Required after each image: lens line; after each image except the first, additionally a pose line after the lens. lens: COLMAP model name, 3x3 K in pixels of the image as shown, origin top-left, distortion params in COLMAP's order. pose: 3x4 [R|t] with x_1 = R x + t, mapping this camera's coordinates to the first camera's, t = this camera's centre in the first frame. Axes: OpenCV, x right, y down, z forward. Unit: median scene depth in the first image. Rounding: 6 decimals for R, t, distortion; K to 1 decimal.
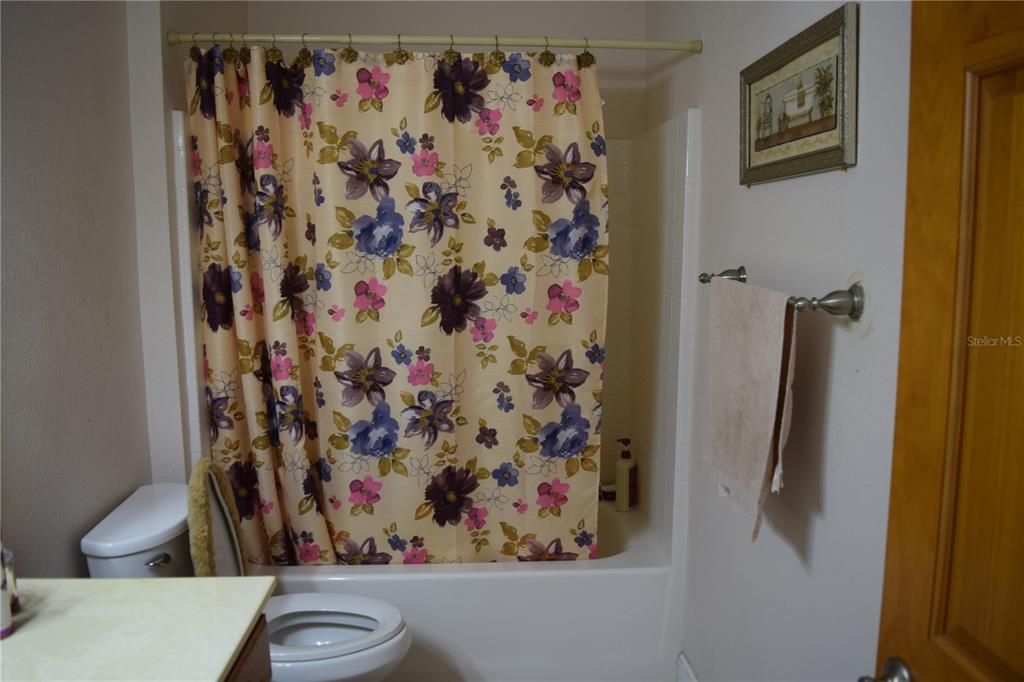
lens RADIAL K [[802.2, 0, 519.2], [0, 802.2, 340.8], [0, 0, 1]] dist [-0.095078, 0.021840]
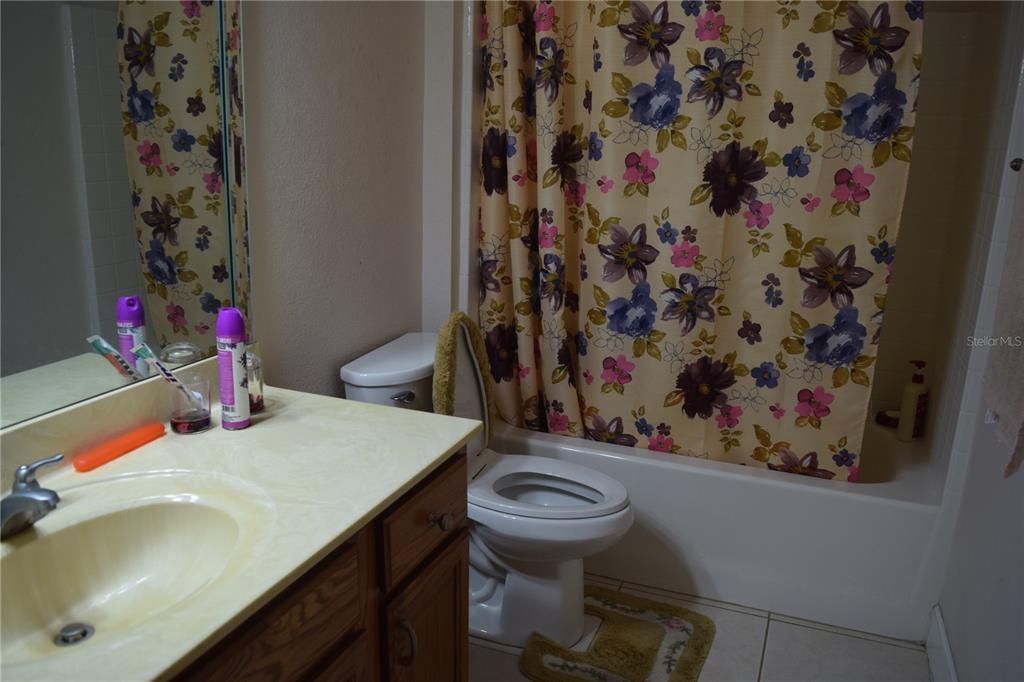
lens RADIAL K [[802.2, 0, 519.2], [0, 802.2, 340.8], [0, 0, 1]] dist [-0.095078, 0.021840]
pose [[0.910760, 0.135514, -0.390066, 0.082127], [-0.090300, 0.987115, 0.132097, 0.034361], [0.402941, -0.085085, 0.911262, 0.050105]]
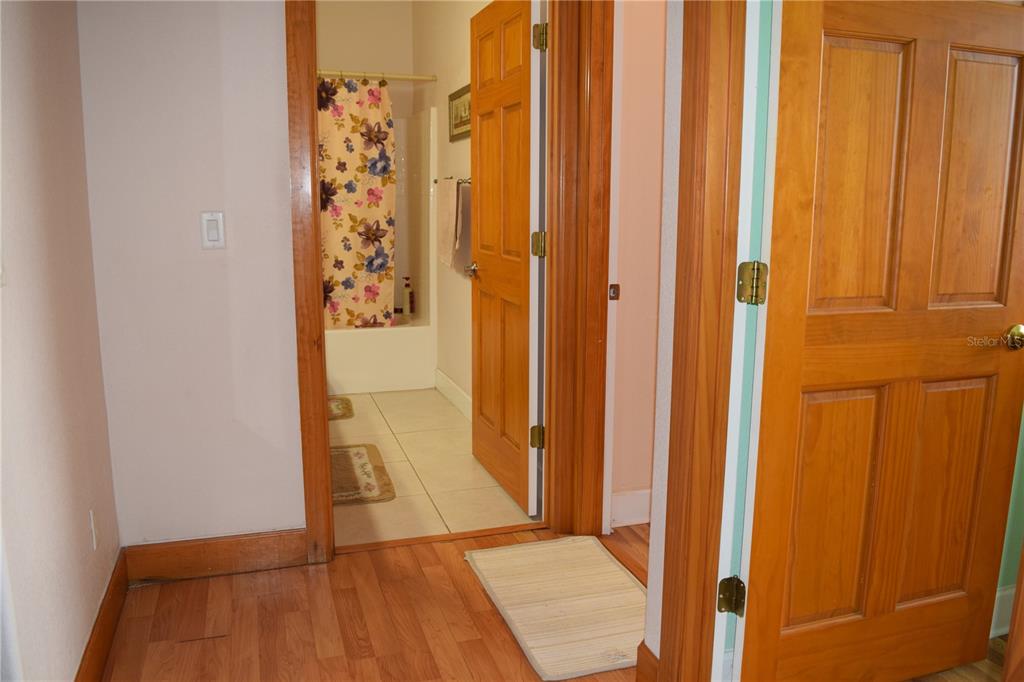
lens RADIAL K [[802.2, 0, 519.2], [0, 802.2, 340.8], [0, 0, 1]] dist [-0.095078, 0.021840]
pose [[0.965110, -0.037115, 0.259200, -0.137626], [0.025114, 0.998460, 0.049460, 0.238130], [-0.260636, -0.041225, 0.964556, -1.158240]]
